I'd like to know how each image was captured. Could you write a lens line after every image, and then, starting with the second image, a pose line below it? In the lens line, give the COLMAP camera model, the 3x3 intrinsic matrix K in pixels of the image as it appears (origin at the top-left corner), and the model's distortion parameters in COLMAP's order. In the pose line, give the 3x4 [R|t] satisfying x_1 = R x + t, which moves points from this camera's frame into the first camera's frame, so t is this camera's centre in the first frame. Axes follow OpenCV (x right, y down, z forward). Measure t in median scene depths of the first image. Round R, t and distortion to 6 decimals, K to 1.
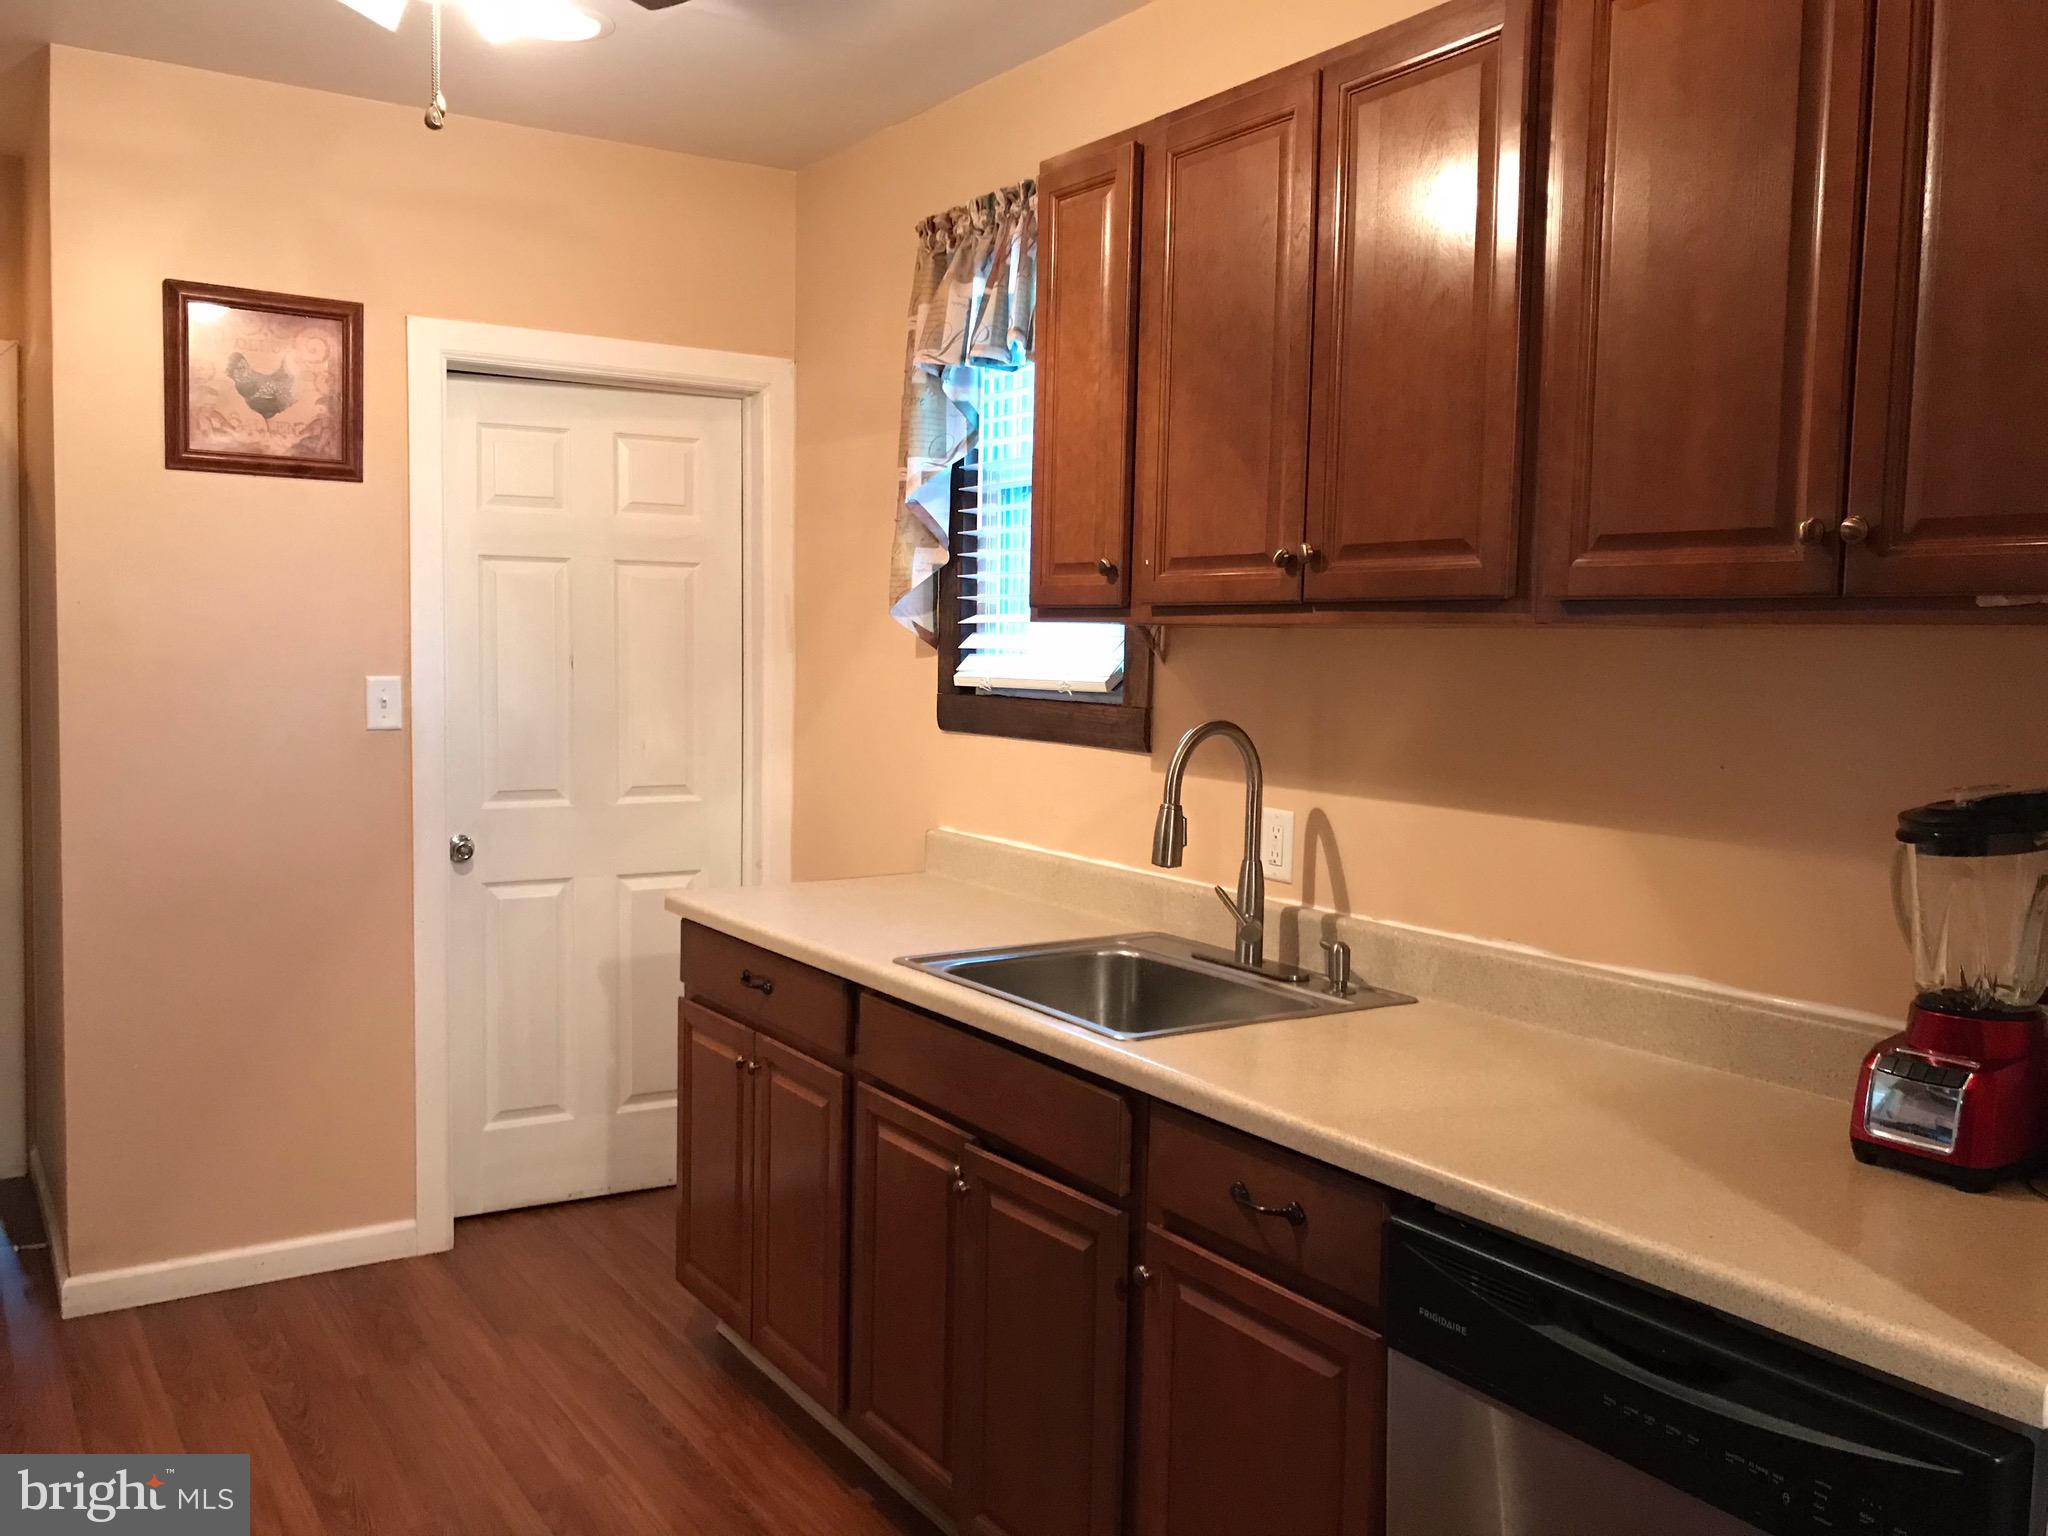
lens RADIAL K [[1630.3, 0, 1024.0], [0, 1630.3, 768.0], [0, 0, 1]] dist [0.001835, -0.004509]
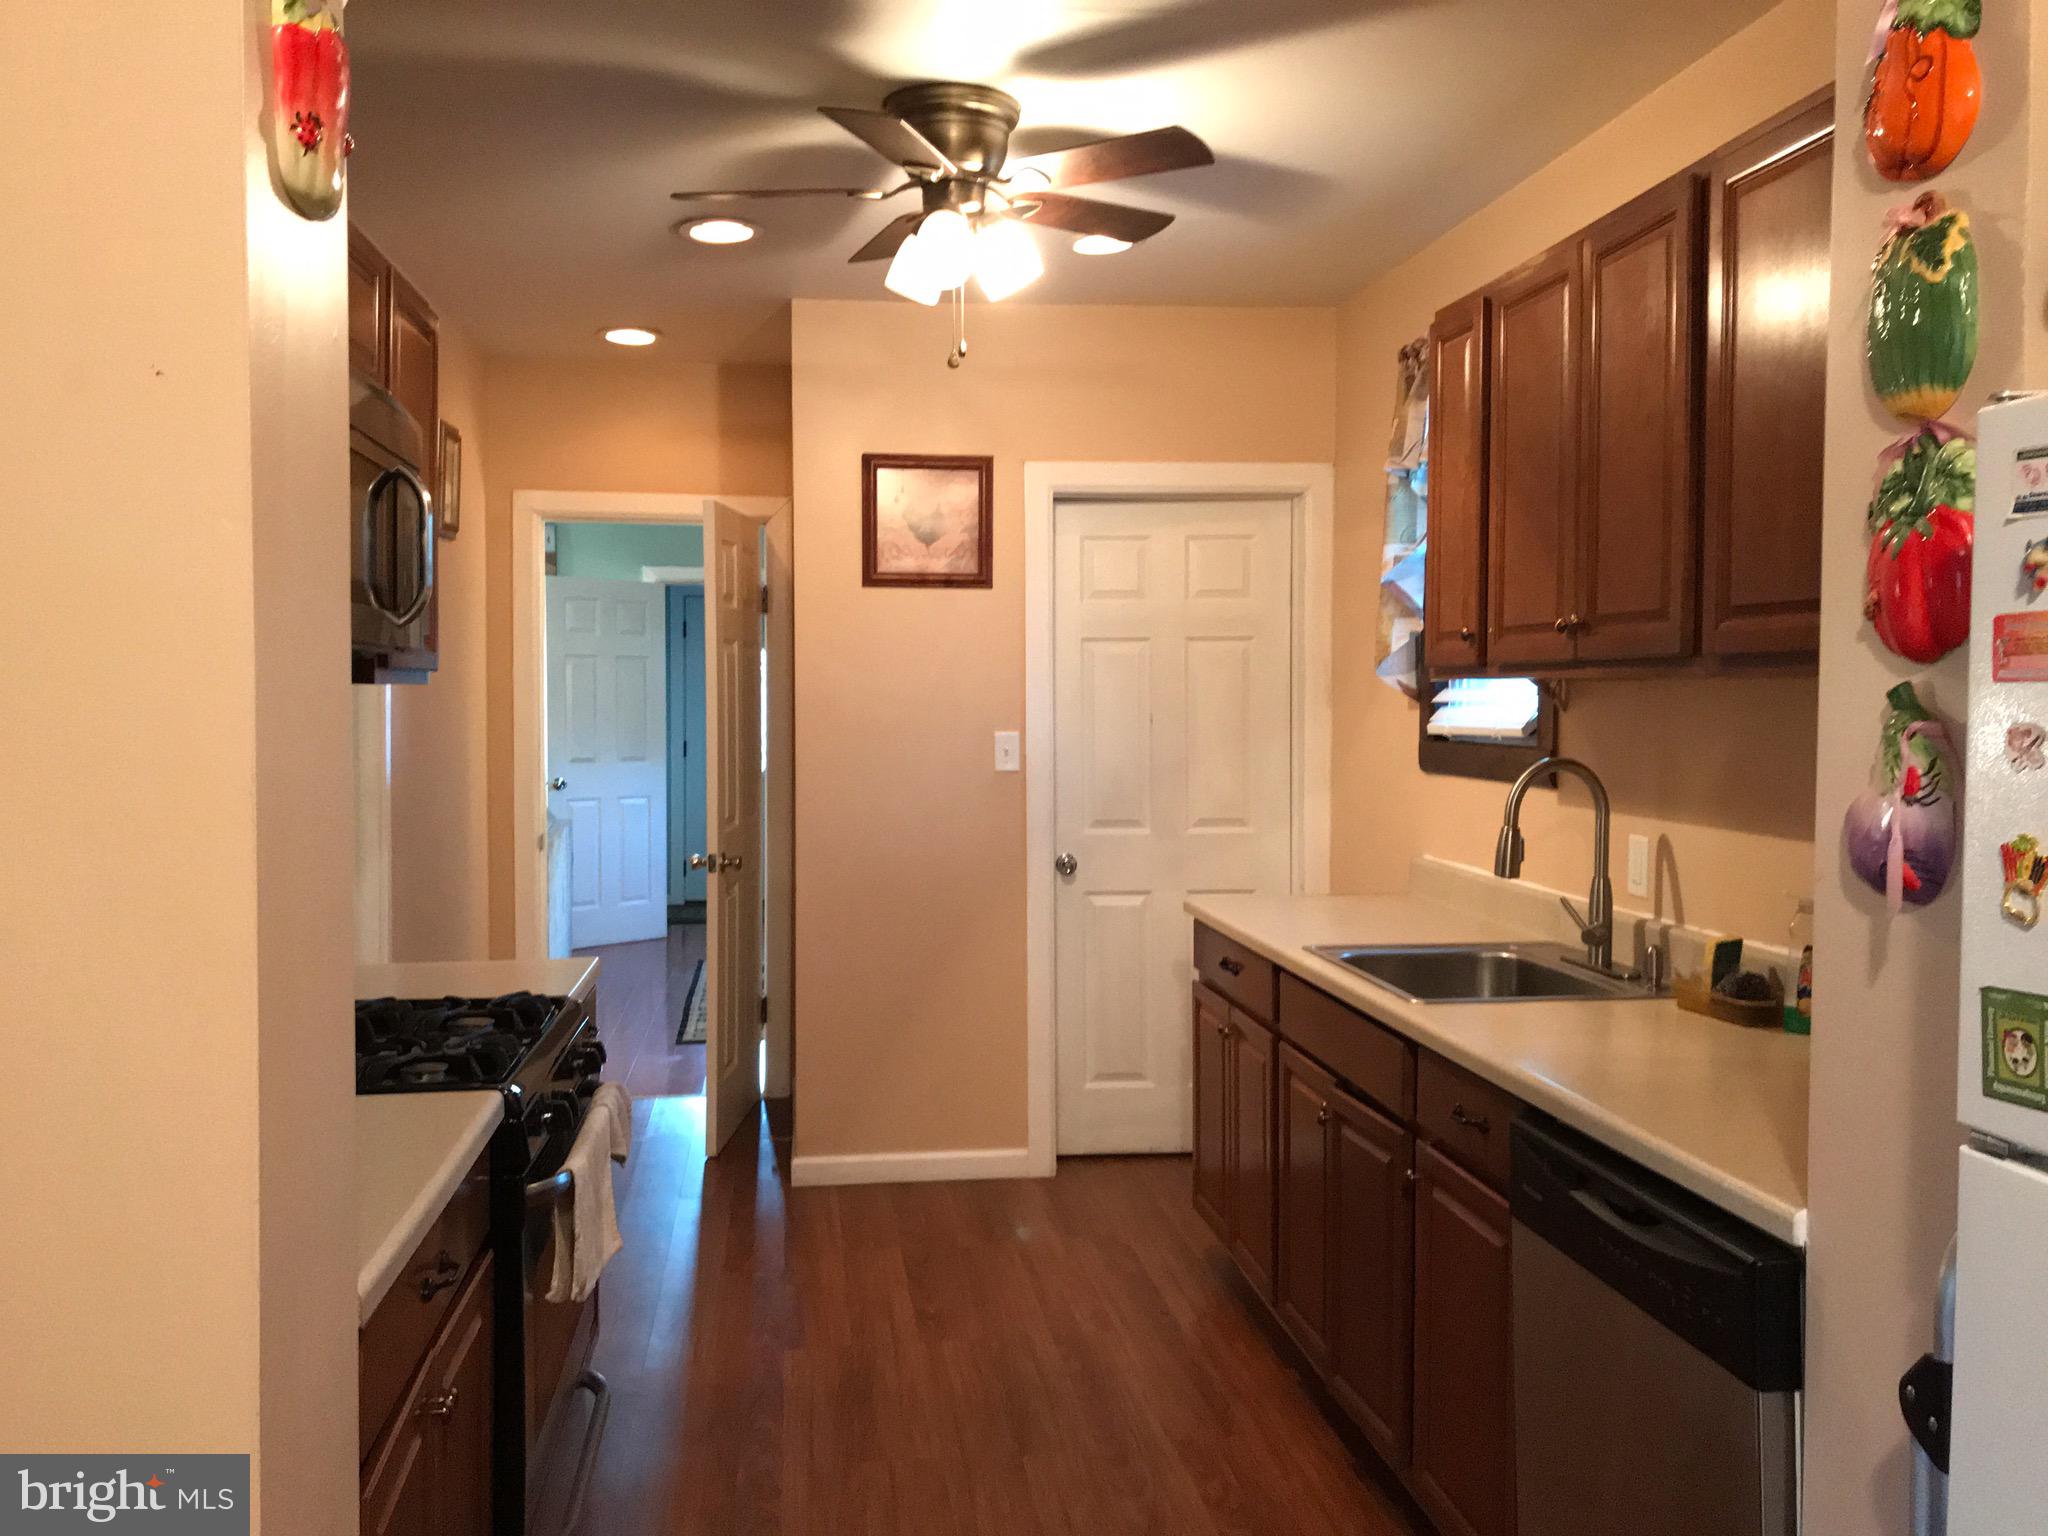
lens RADIAL K [[1696.1, 0, 1024.0], [0, 1696.1, 768.0], [0, 0, 1]] dist [0.014464, -0.008048]
pose [[0.888028, -0.000806, -0.459789, 0.272577], [-0.016677, 0.999284, -0.033962, 0.021363], [0.459487, 0.037827, 0.887379, -0.235302]]
